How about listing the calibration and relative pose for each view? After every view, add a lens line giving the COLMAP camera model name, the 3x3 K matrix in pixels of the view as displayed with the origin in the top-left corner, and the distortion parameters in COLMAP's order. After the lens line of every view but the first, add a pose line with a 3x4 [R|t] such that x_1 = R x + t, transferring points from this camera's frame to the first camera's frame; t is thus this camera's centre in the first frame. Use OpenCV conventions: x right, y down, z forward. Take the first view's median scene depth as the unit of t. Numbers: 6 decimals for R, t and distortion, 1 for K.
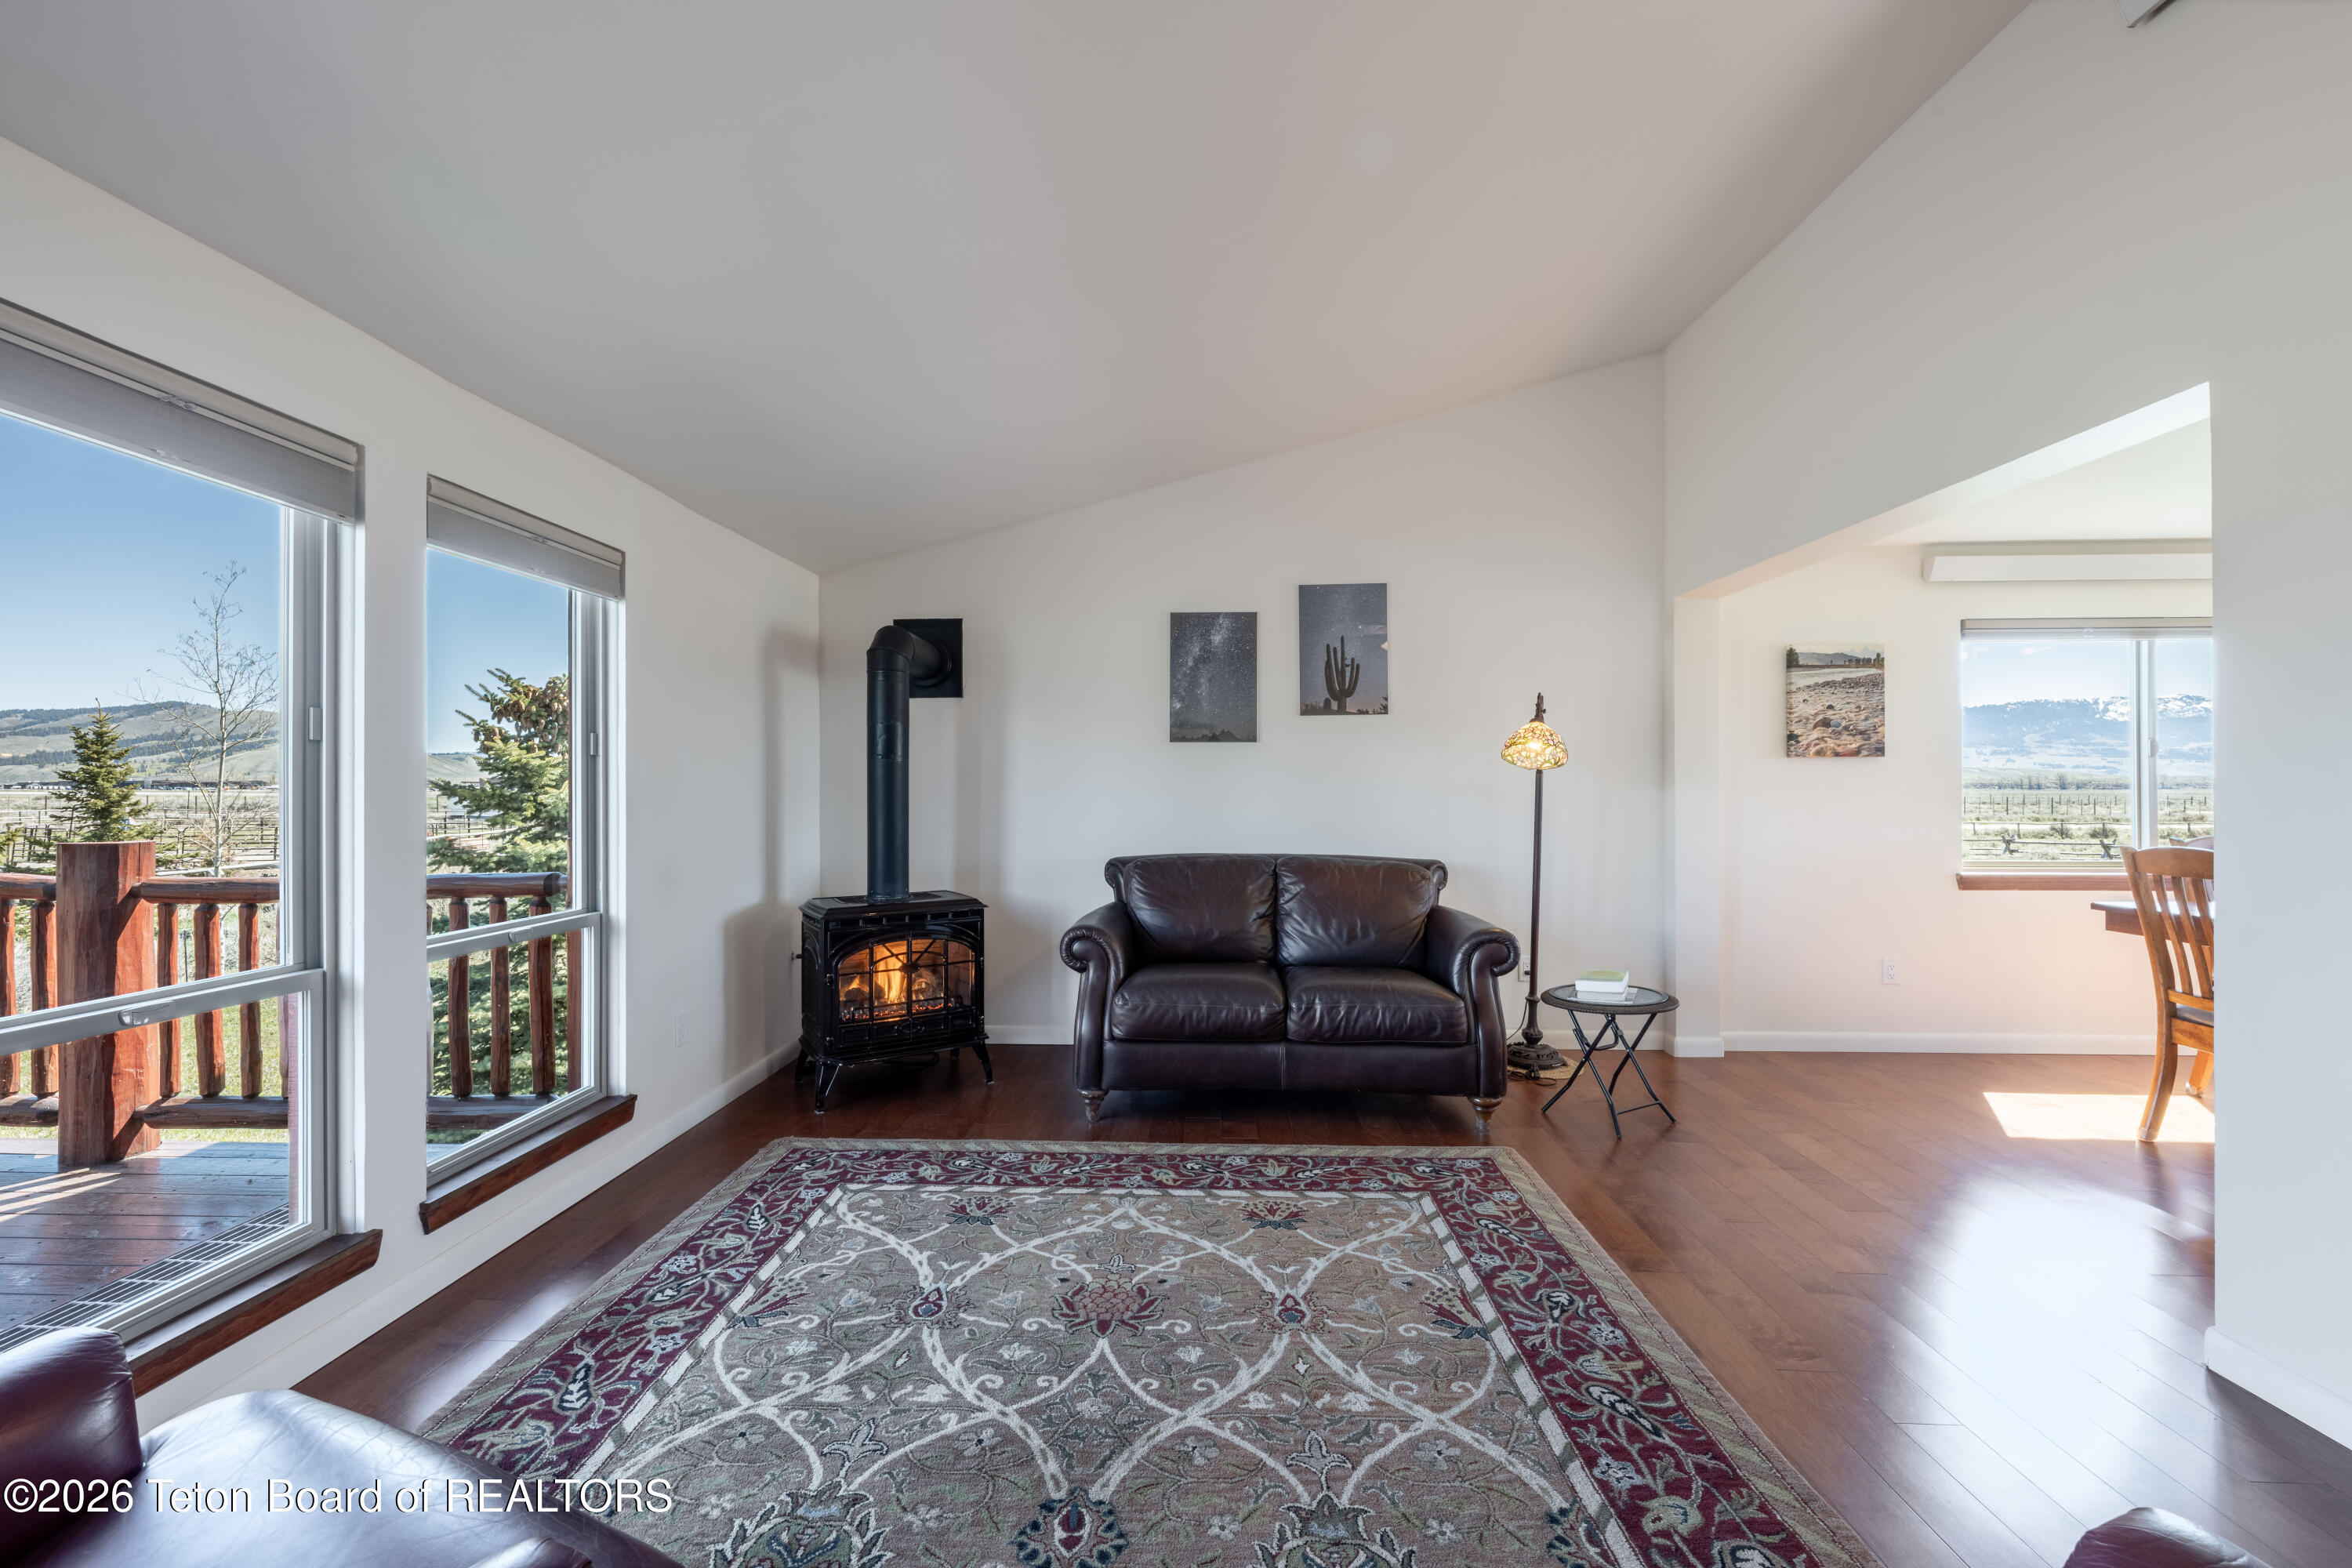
lens RADIAL K [[952.2, 0, 1180.7], [0, 952.2, 786.5], [0, 0, 1]] dist [0.001880, 0.000022]
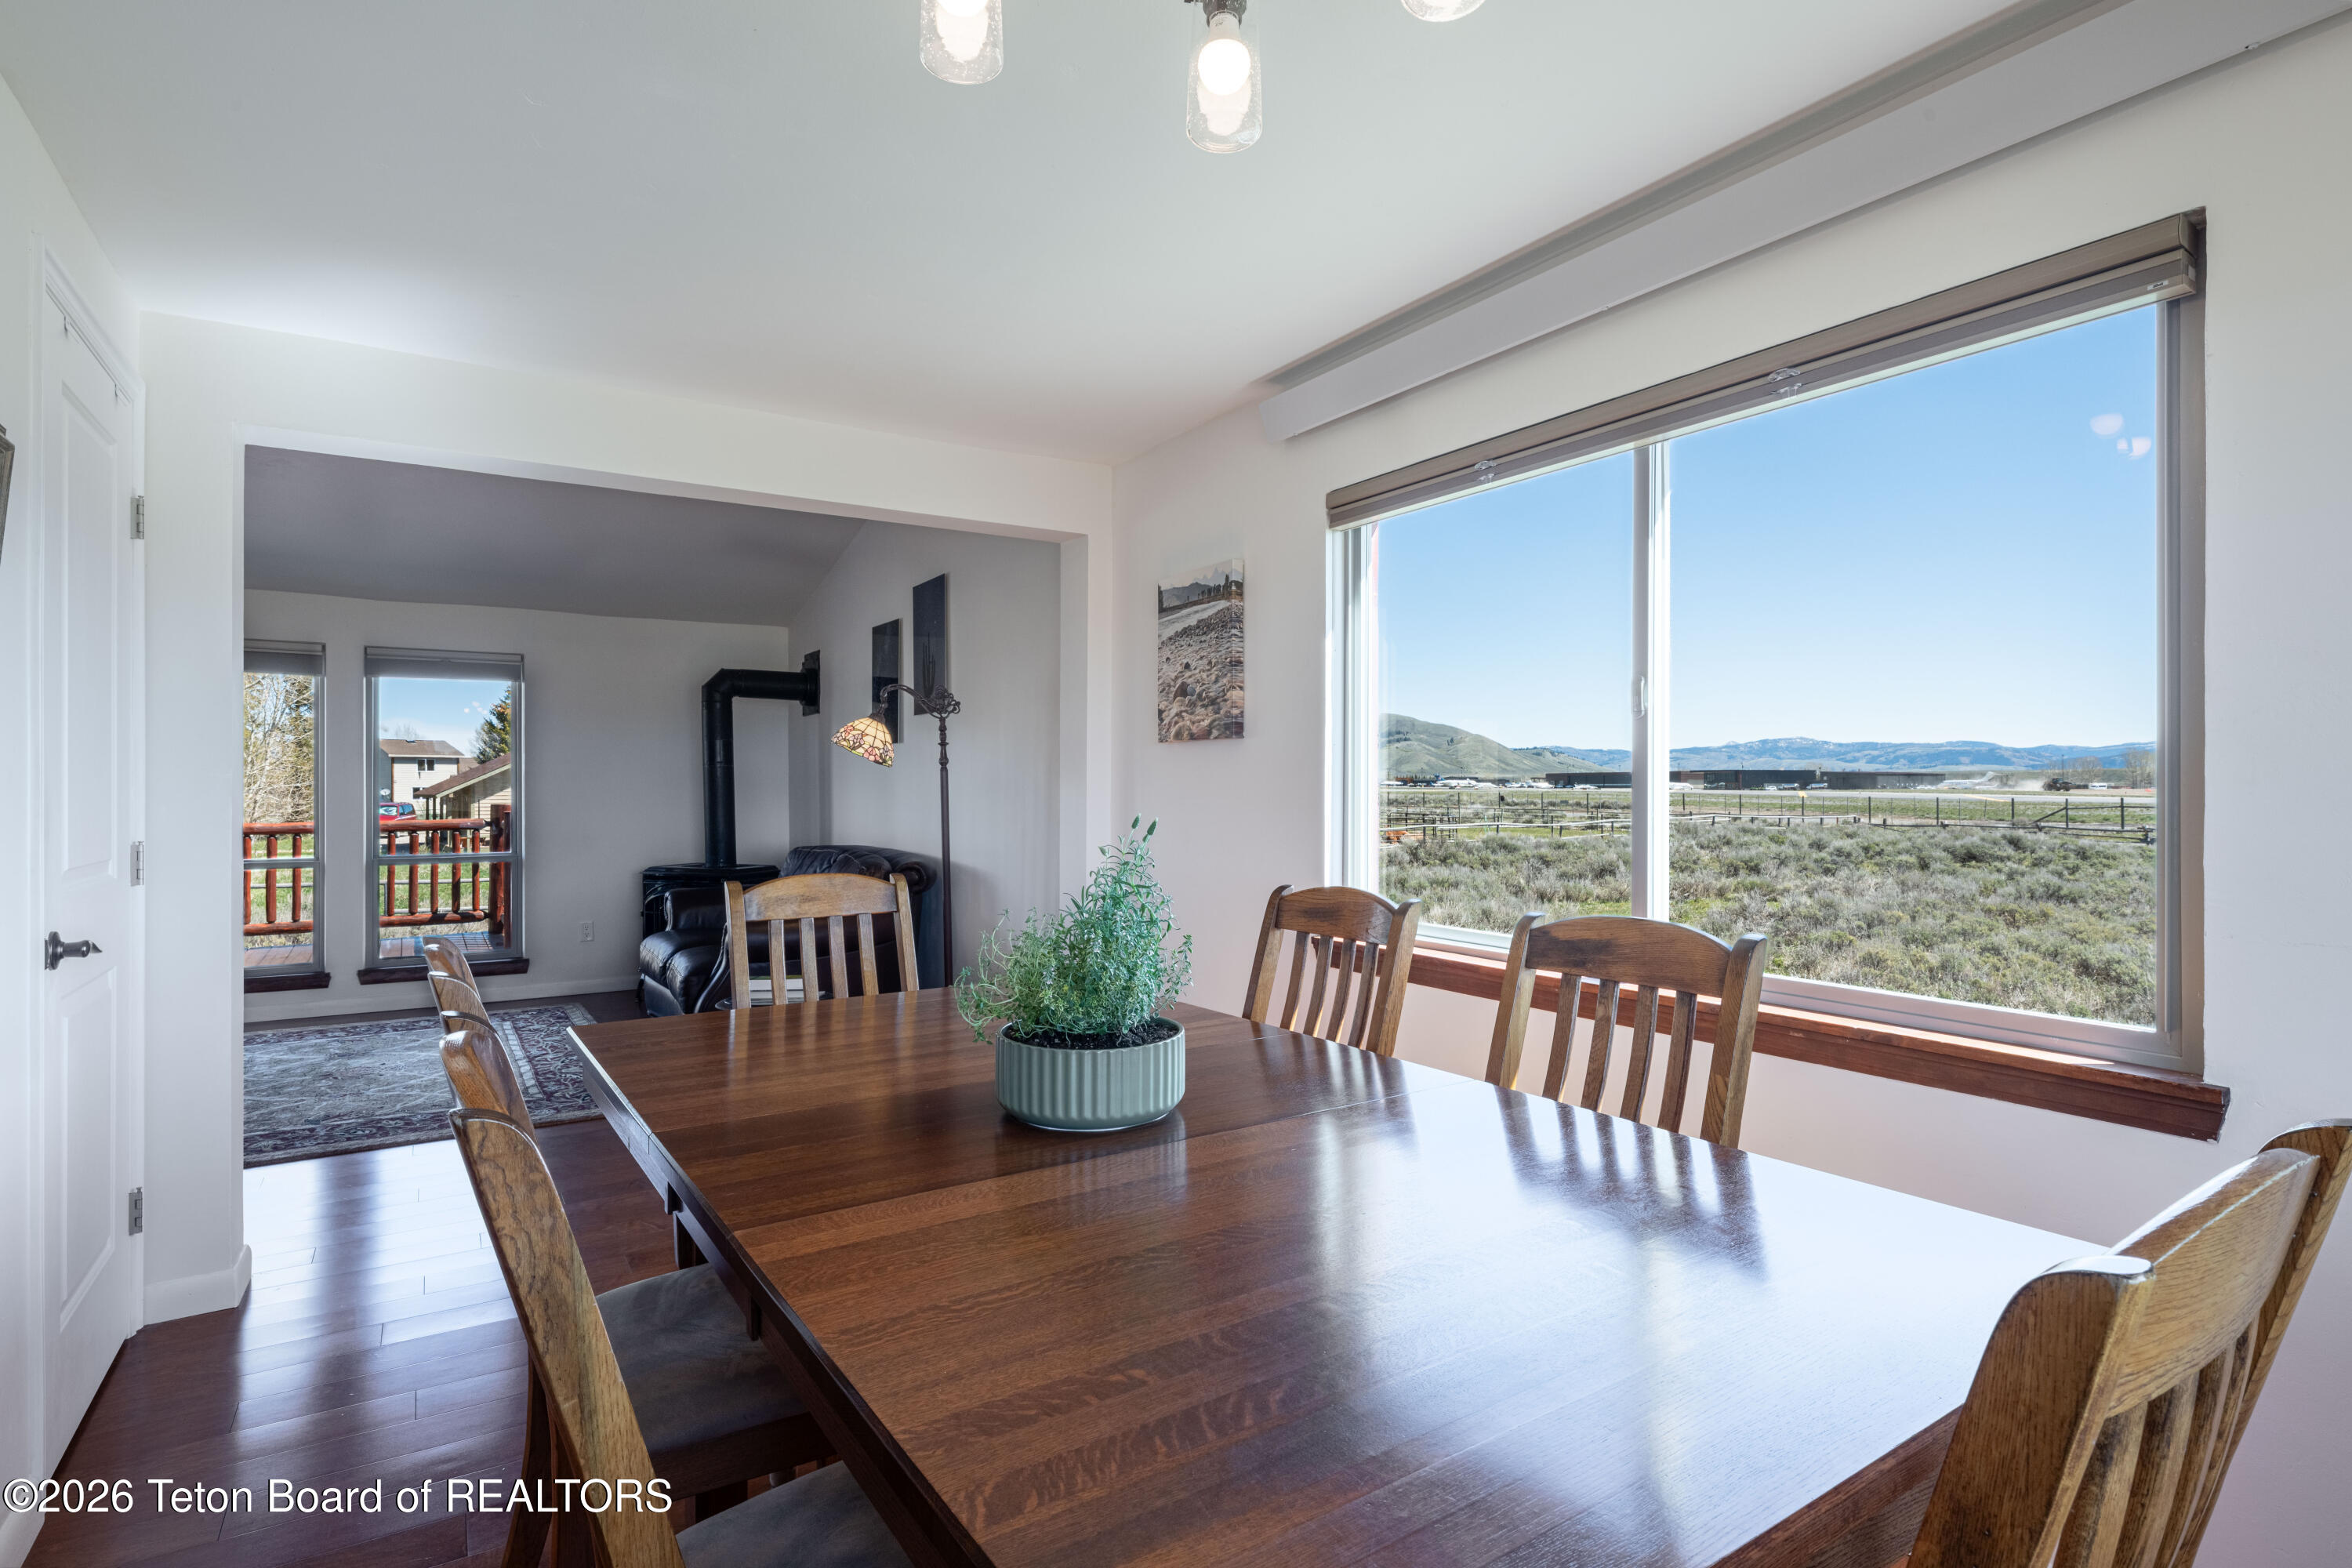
lens RADIAL K [[1155.6, 0, 1173.1], [0, 1155.6, 789.4], [0, 0, 1]] dist [-0.016648, -0.000073]
pose [[0.579115, 0.001827, -0.815244, 1.337288], [0.002864, 0.999987, 0.004275, -0.000386], [0.815241, -0.004810, 0.579102, 0.521836]]
